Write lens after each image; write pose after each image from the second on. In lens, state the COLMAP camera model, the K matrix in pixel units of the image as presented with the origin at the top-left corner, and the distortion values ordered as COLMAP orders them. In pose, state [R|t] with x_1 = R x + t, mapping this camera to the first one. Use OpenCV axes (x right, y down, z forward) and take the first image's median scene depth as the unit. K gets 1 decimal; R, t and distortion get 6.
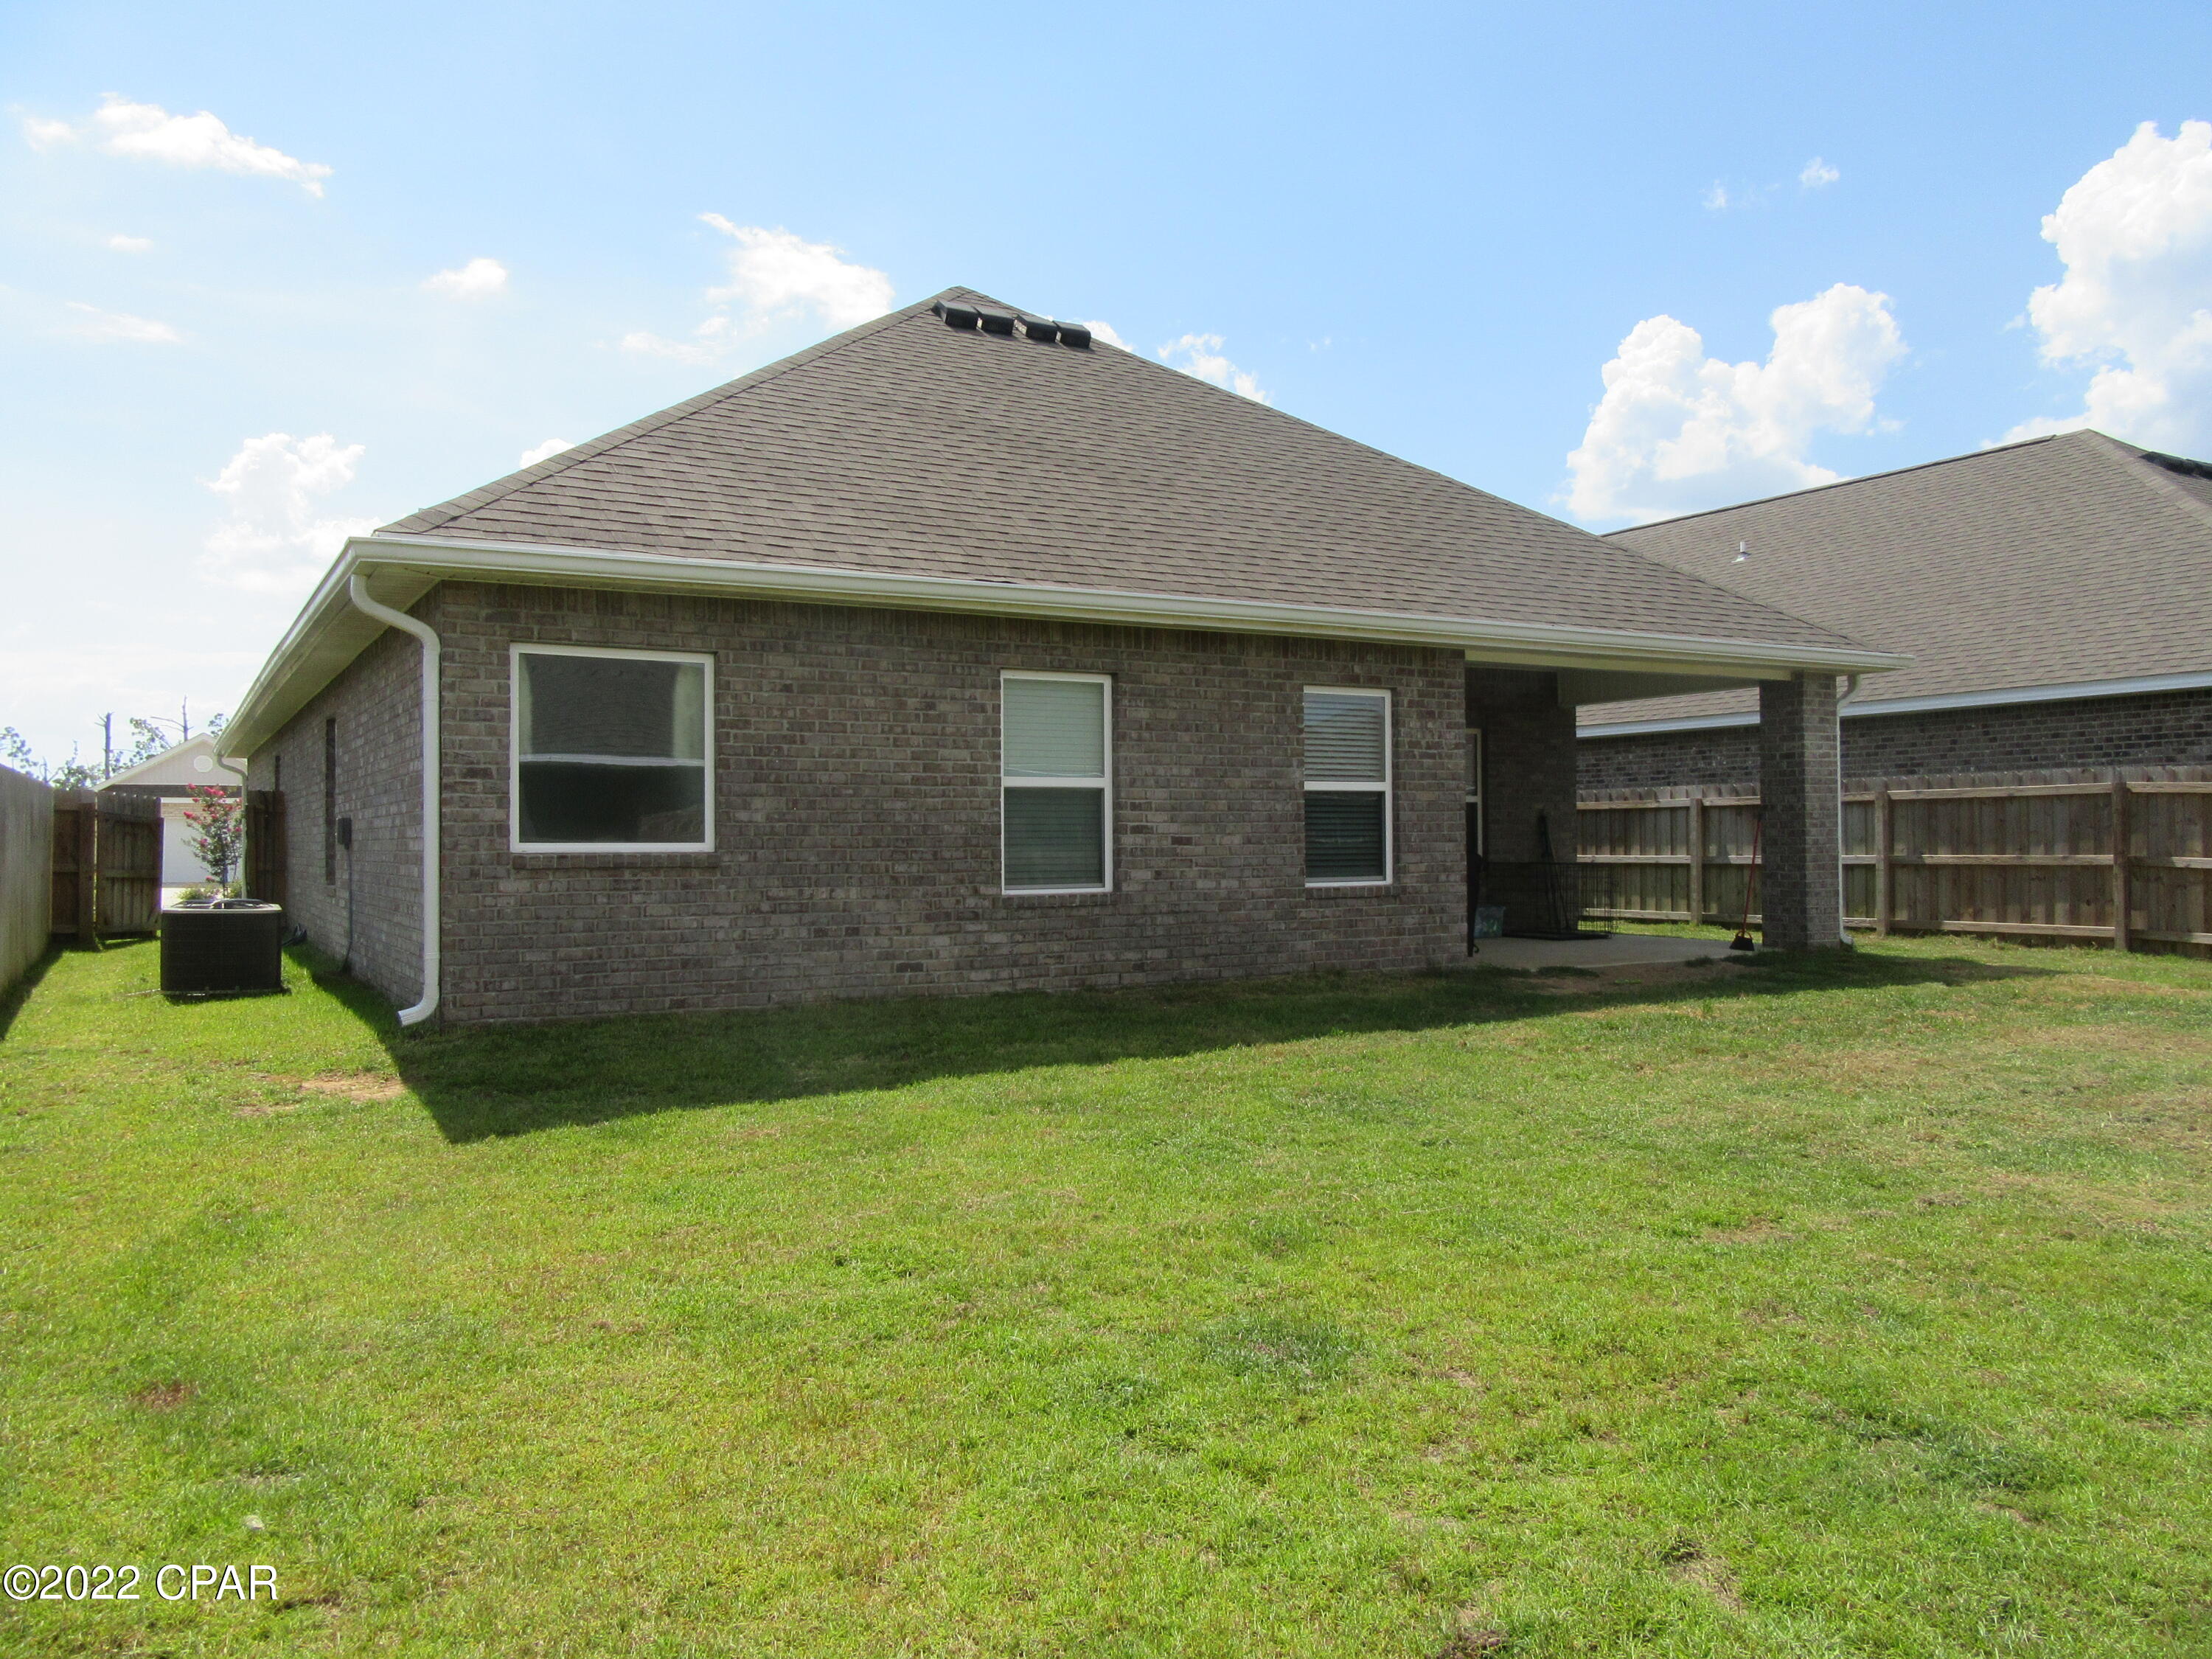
lens RADIAL K [[1629.2, 0, 1092.0], [0, 1629.2, 827.9], [0, 0, 1]] dist [0.005687, 0.007770]
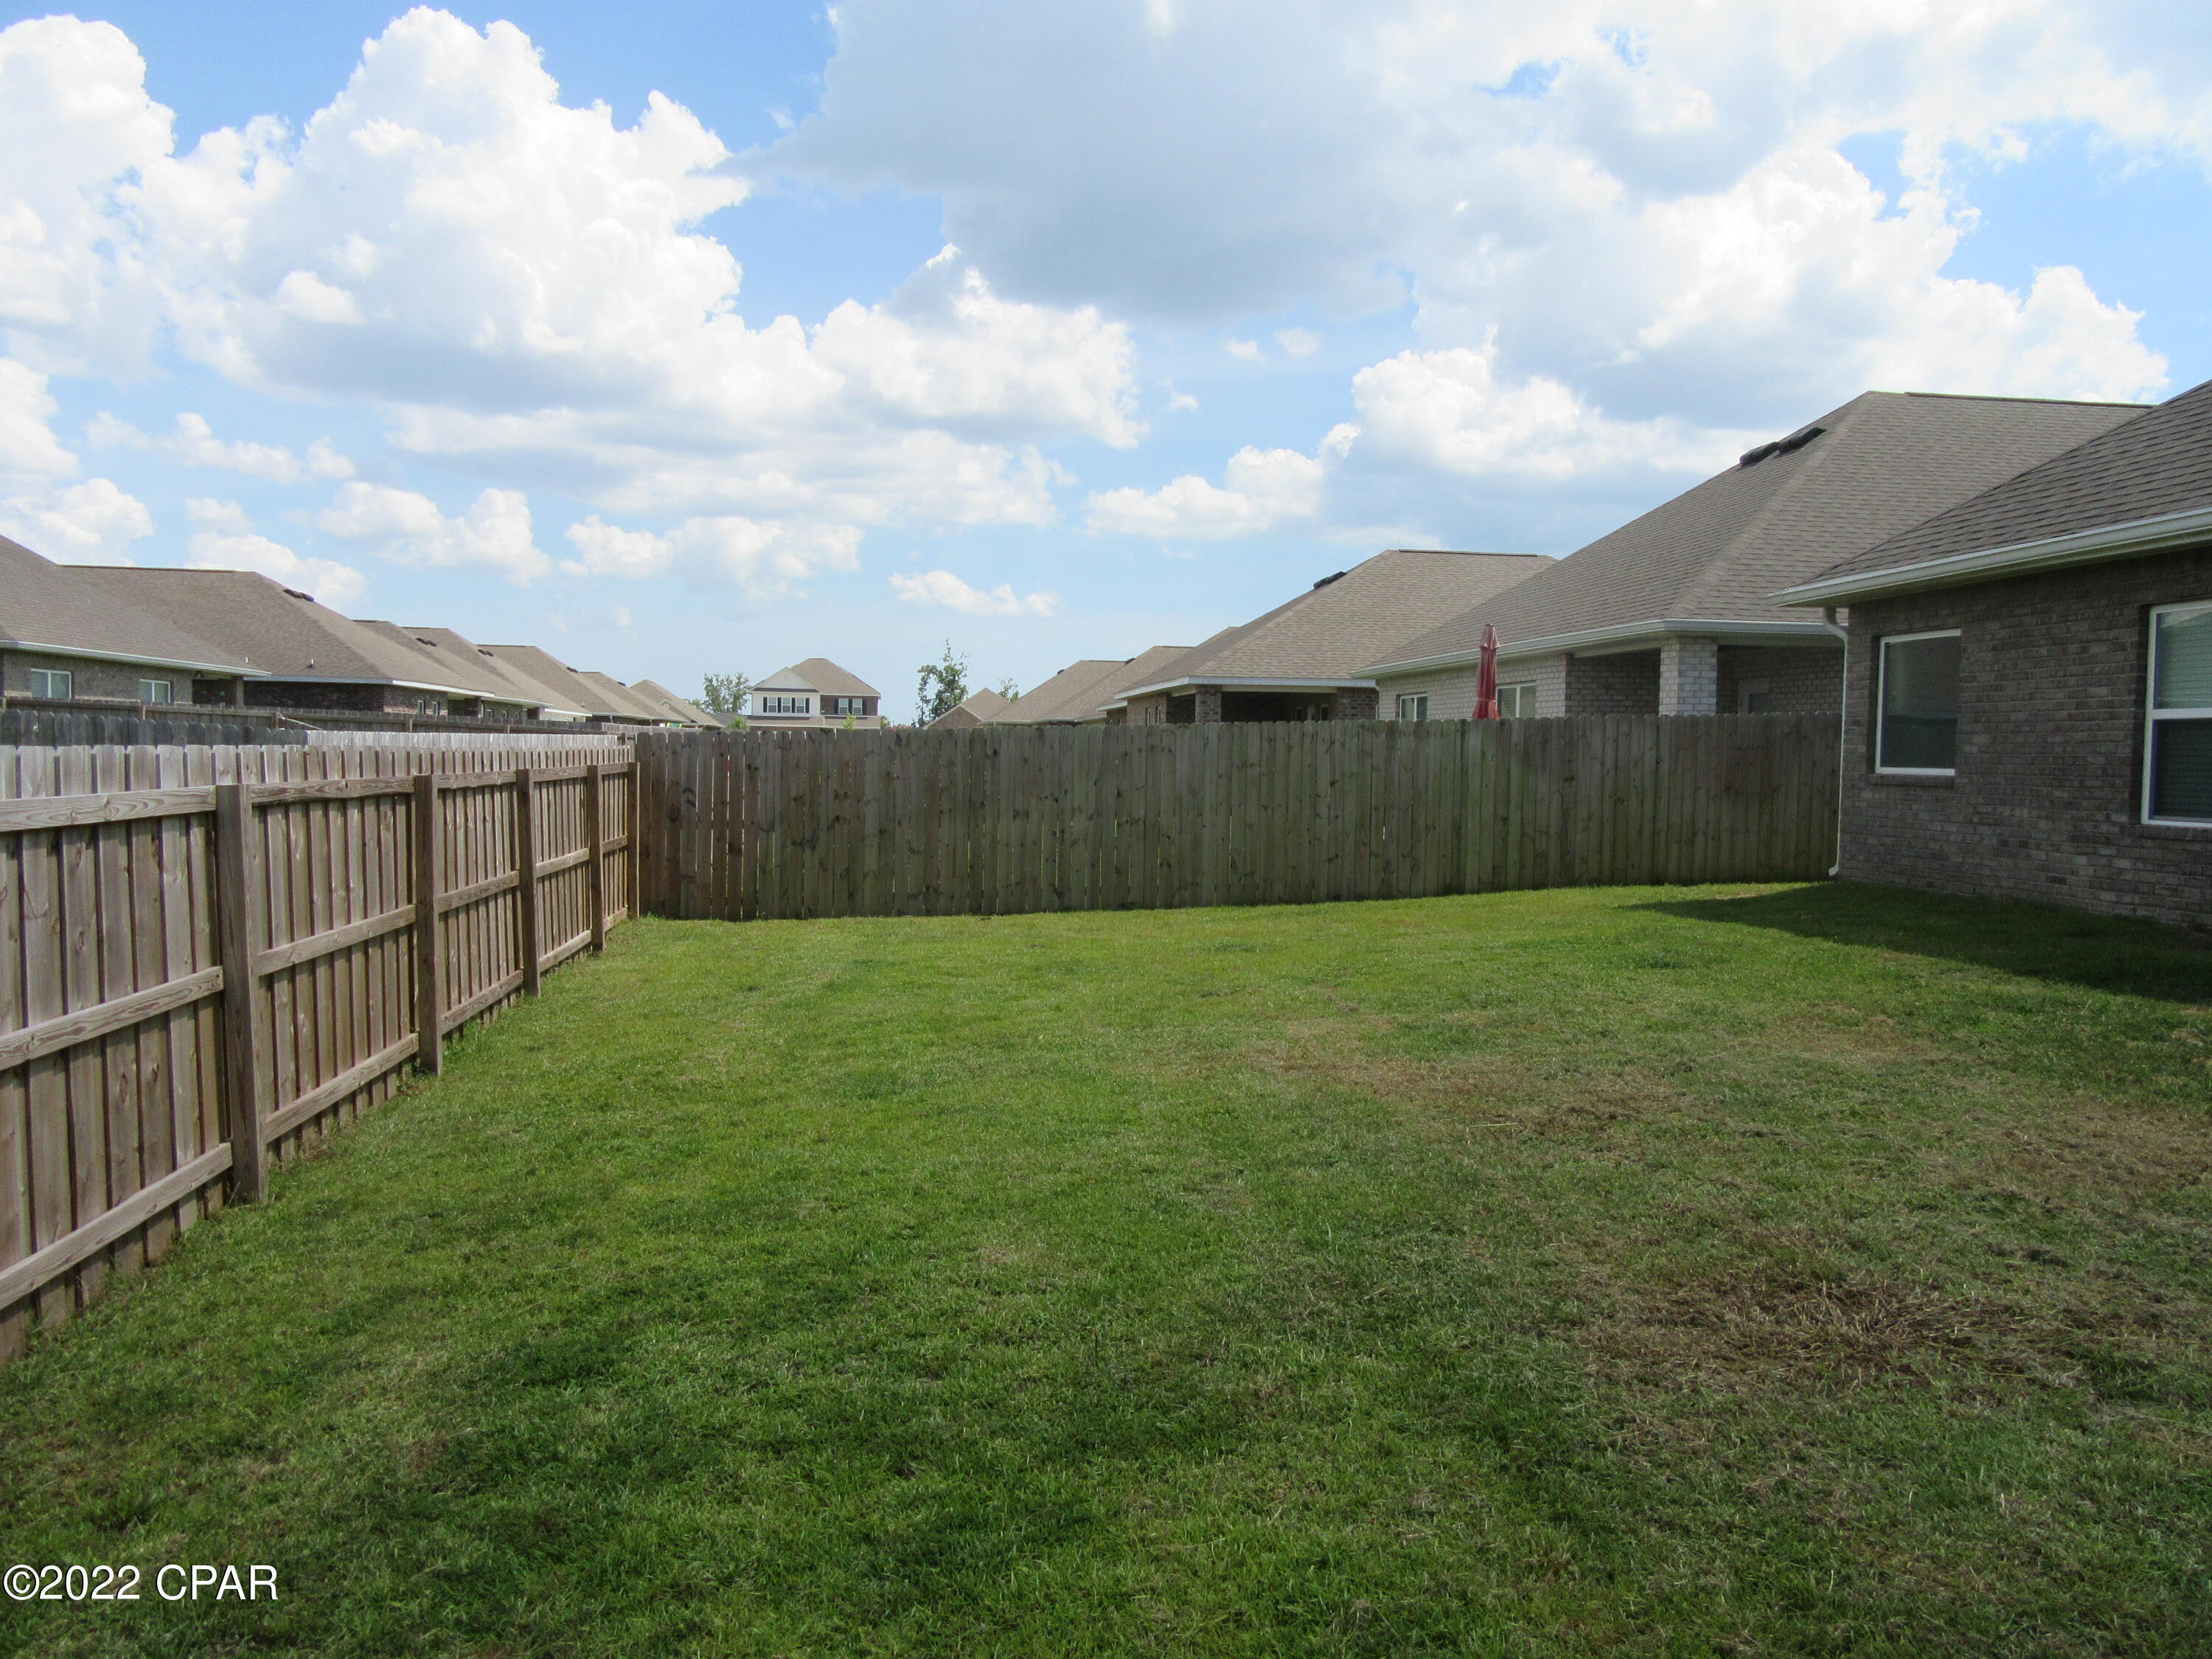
lens RADIAL K [[1629.2, 0, 1126.9], [0, 1629.2, 845.6], [0, 0, 1]] dist [0.005687, 0.007770]
pose [[-0.380312, 0.055544, -0.923189, 1.094354], [-0.000298, 0.998188, 0.060179, -0.007438], [0.924858, 0.023162, -0.379606, 0.755530]]
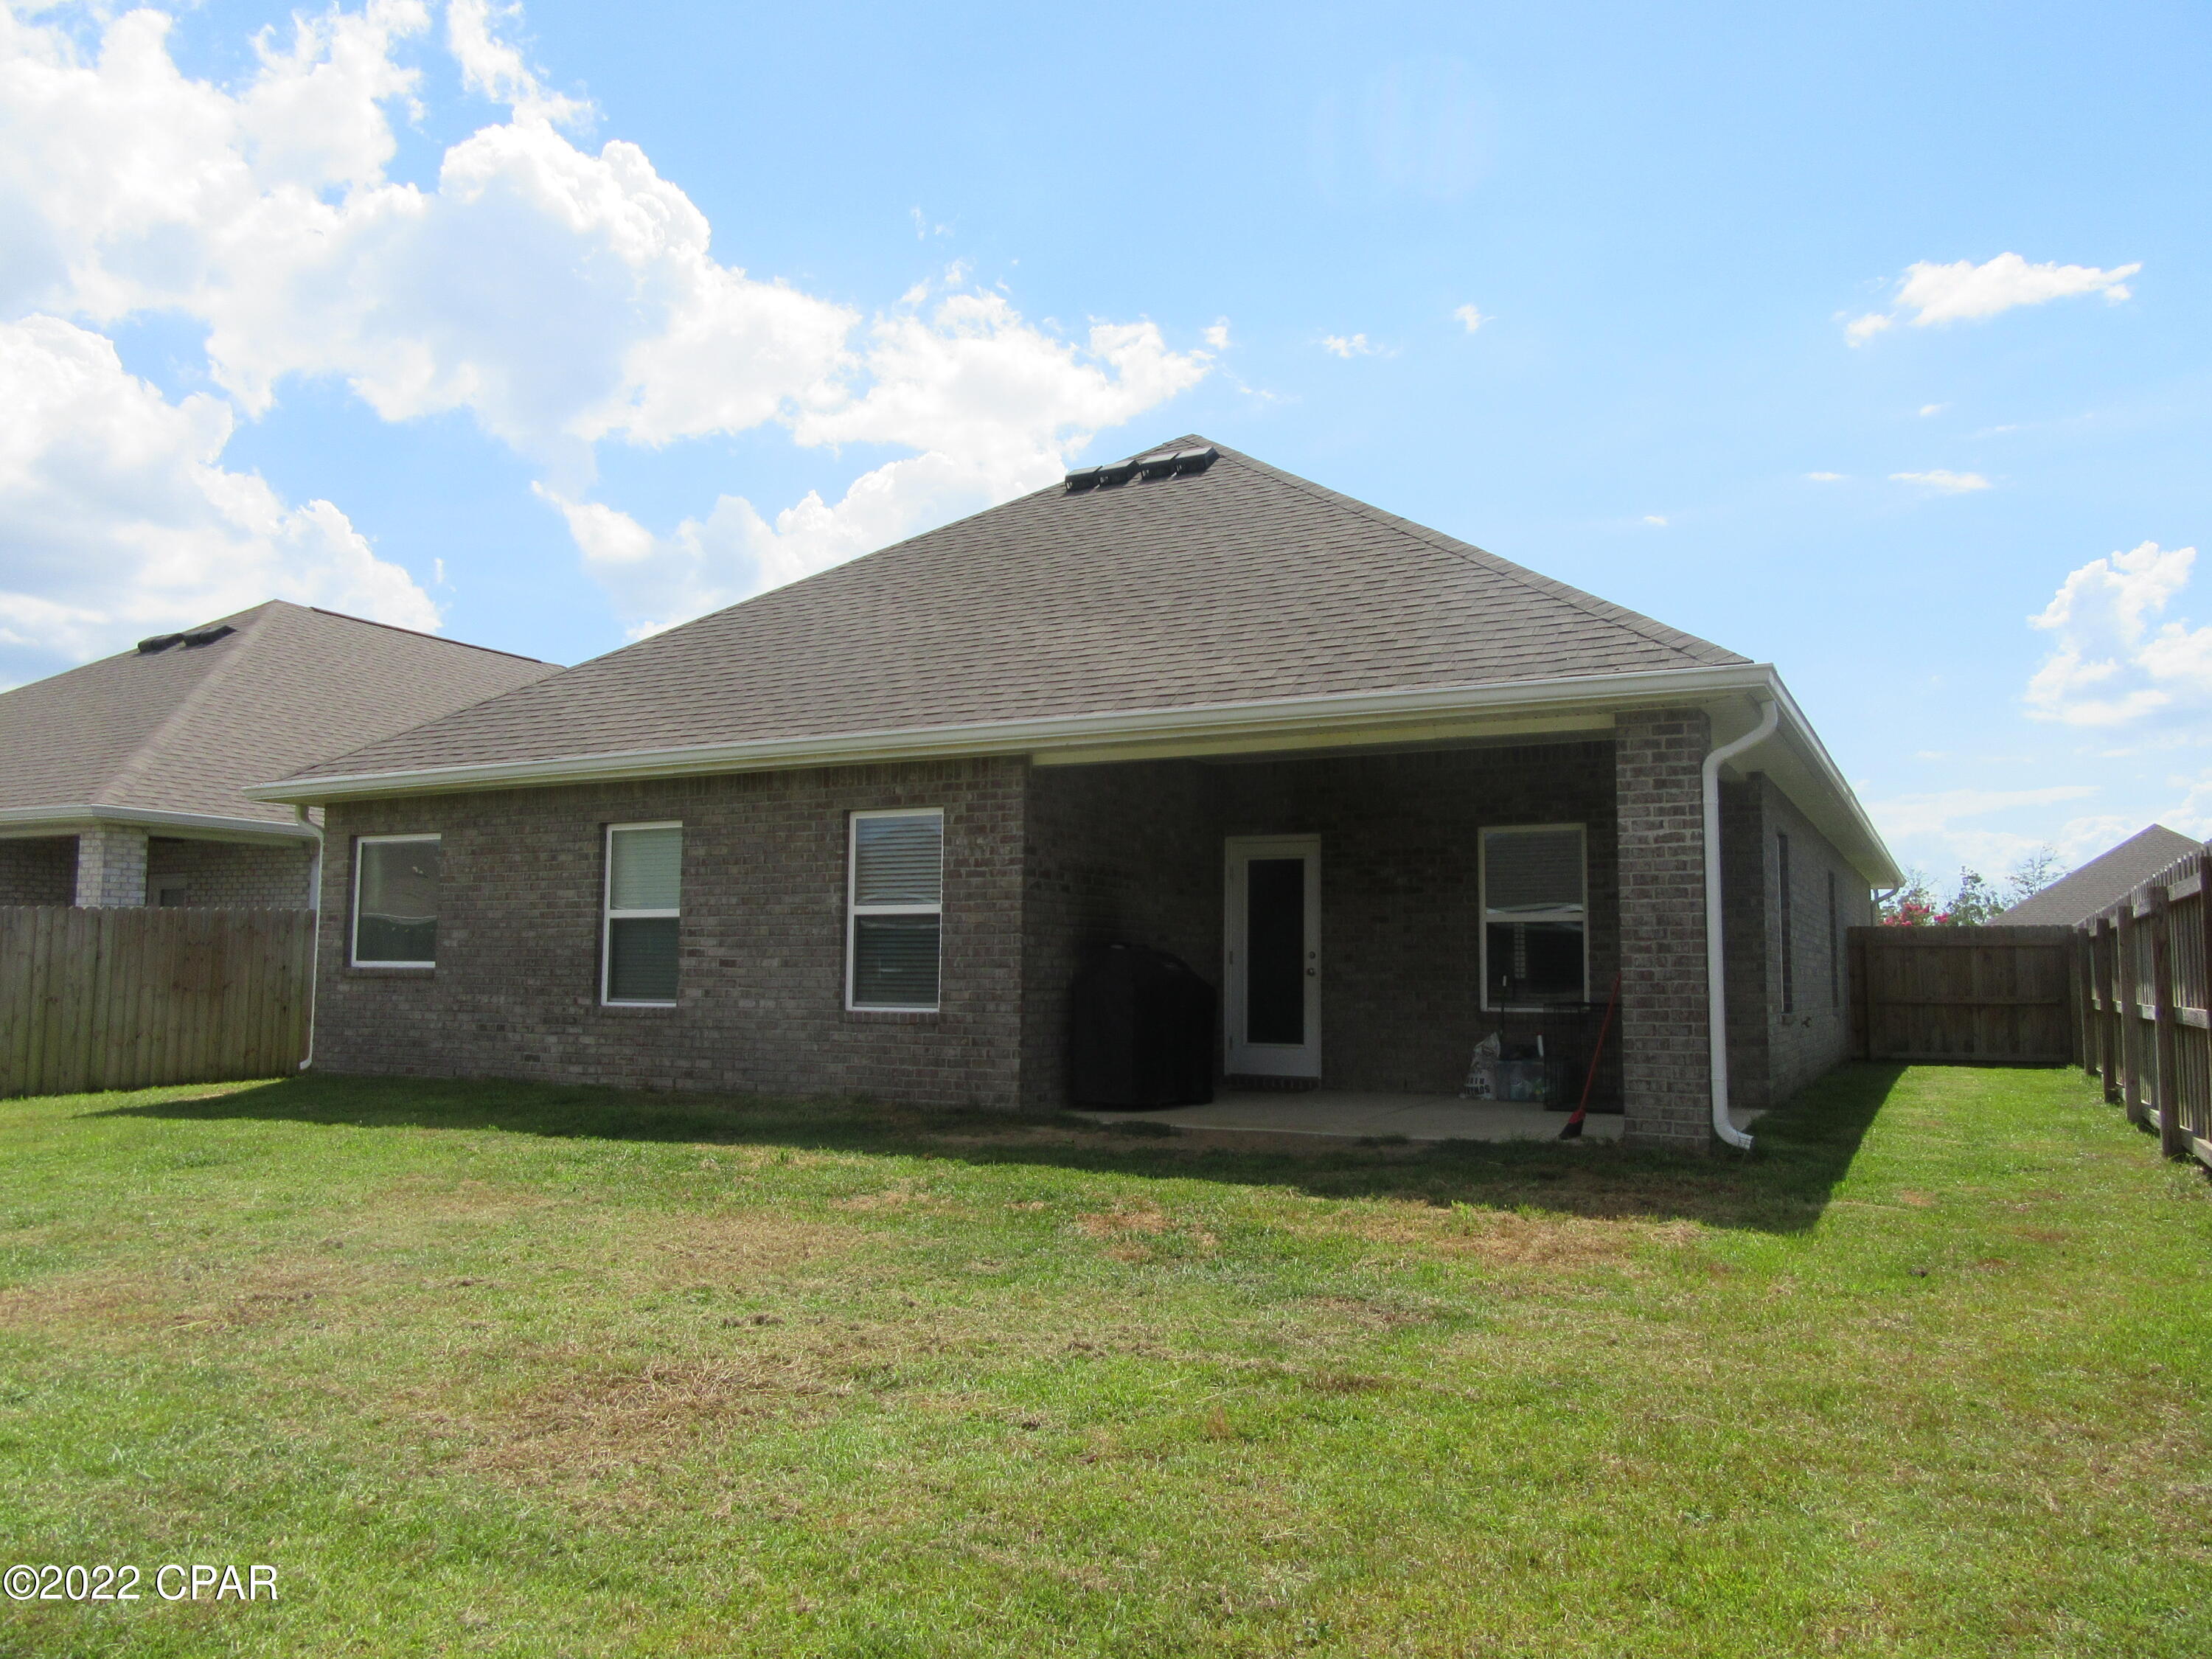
lens RADIAL K [[1629.2, 0, 1096.0], [0, 1629.2, 828.8], [0, 0, 1]] dist [0.005687, 0.007770]
pose [[0.521187, -0.065544, -0.850922, 1.140482], [-0.003386, 0.996880, -0.078861, 0.003288], [0.853436, 0.043983, 0.519339, 0.635991]]
